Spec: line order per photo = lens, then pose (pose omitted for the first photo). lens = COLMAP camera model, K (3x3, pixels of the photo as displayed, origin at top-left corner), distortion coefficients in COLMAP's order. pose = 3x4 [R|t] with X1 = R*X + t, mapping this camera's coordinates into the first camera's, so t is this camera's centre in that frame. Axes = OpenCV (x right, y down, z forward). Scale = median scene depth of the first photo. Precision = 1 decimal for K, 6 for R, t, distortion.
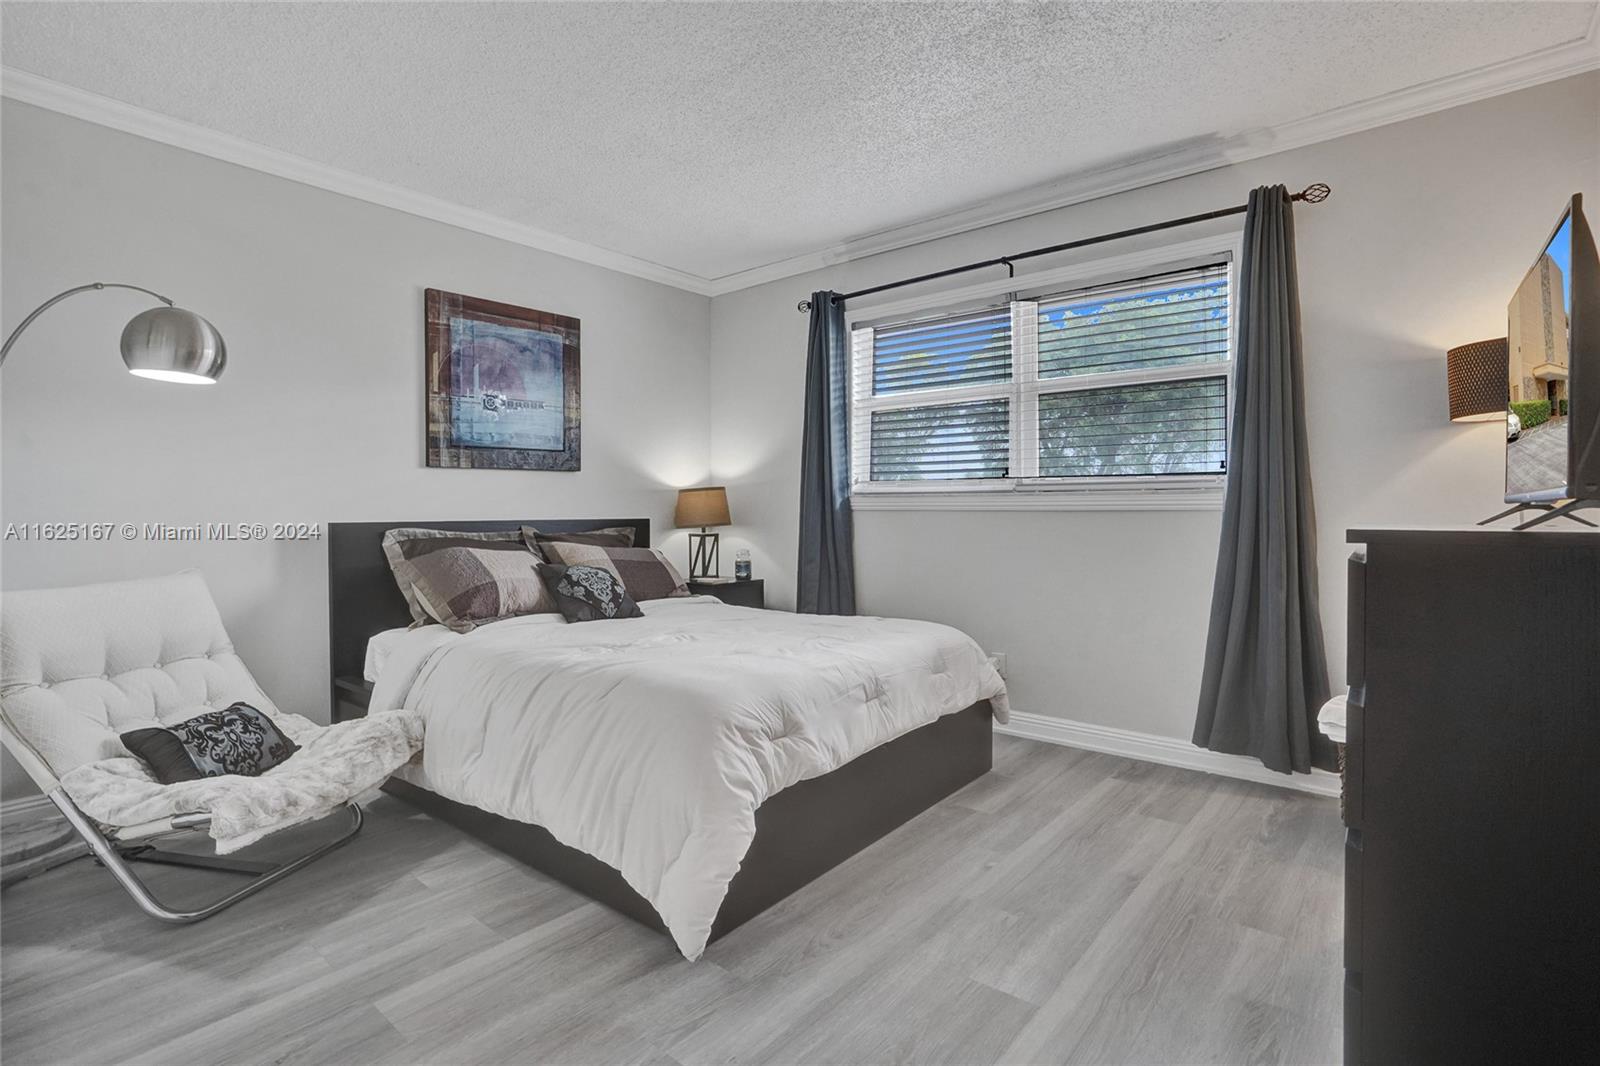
lens RADIAL K [[772.6, 0, 787.2], [0, 772.6, 531.4], [0, 0, 1]] dist [-0.039541, 0.022391]
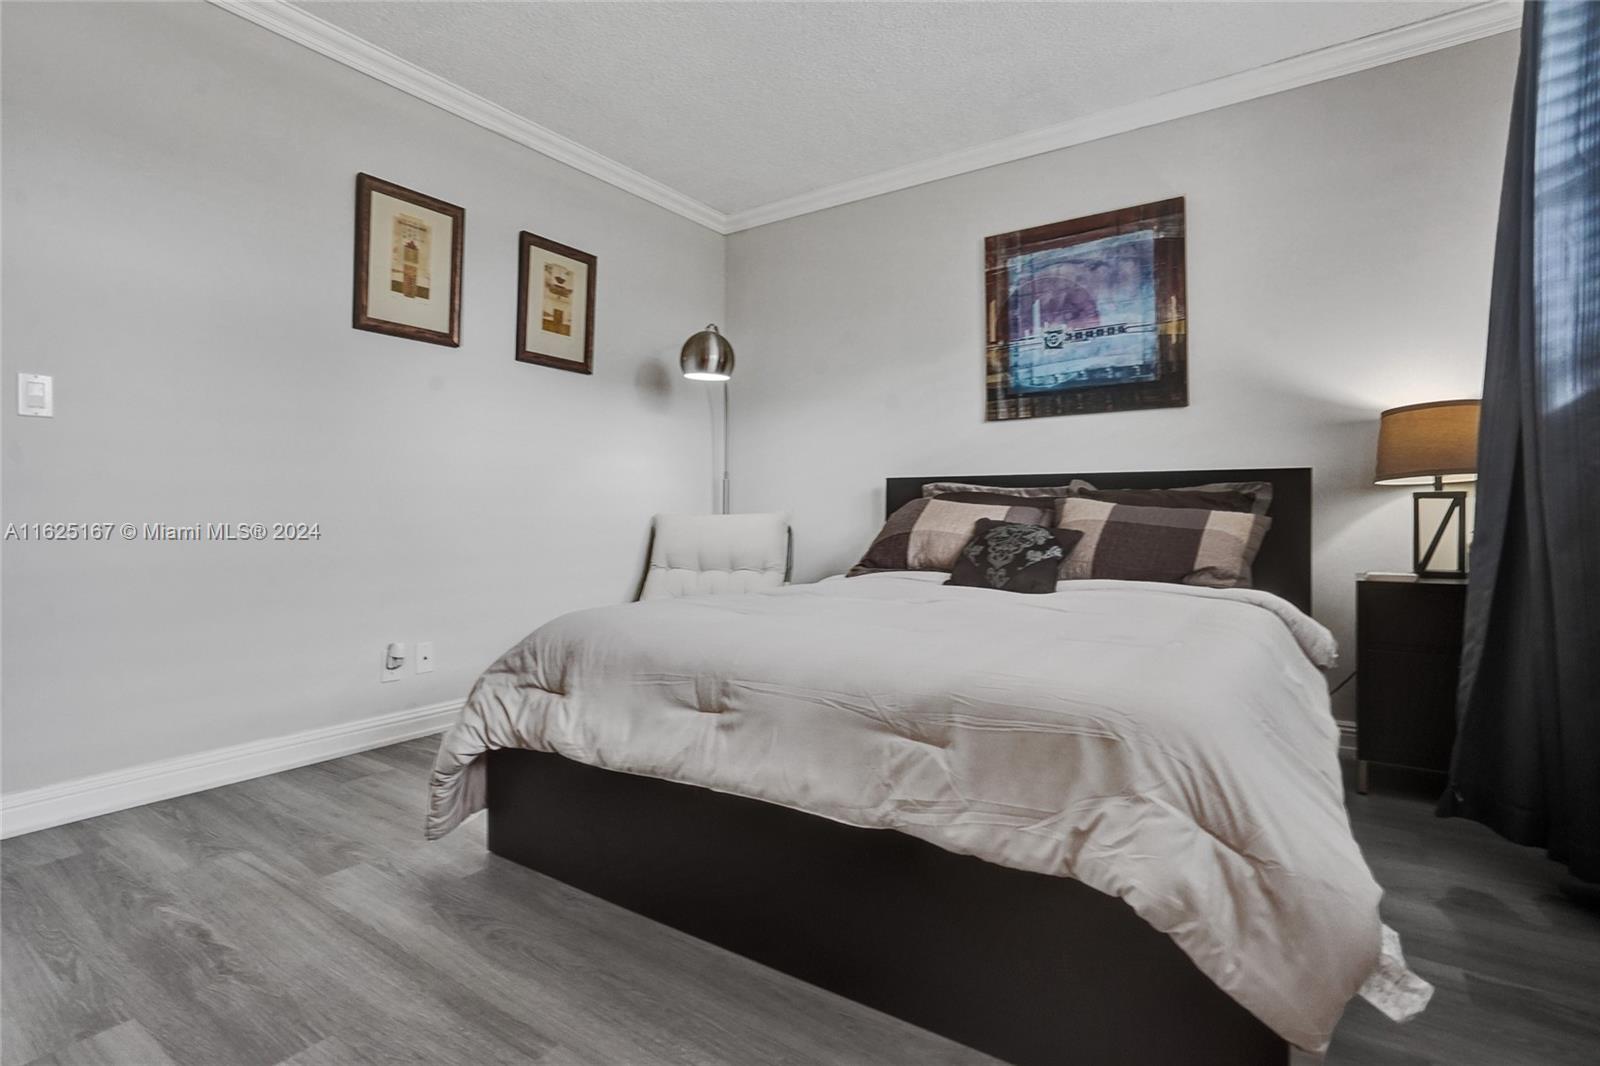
lens RADIAL K [[772.6, 0, 797.6], [0, 772.6, 525.2], [0, 0, 1]] dist [-0.039541, 0.022391]
pose [[0.104821, 0.023538, -0.994213, 0.469548], [-0.028715, 0.999375, 0.020633, 0.034354], [0.994076, 0.026386, 0.105431, 0.640629]]
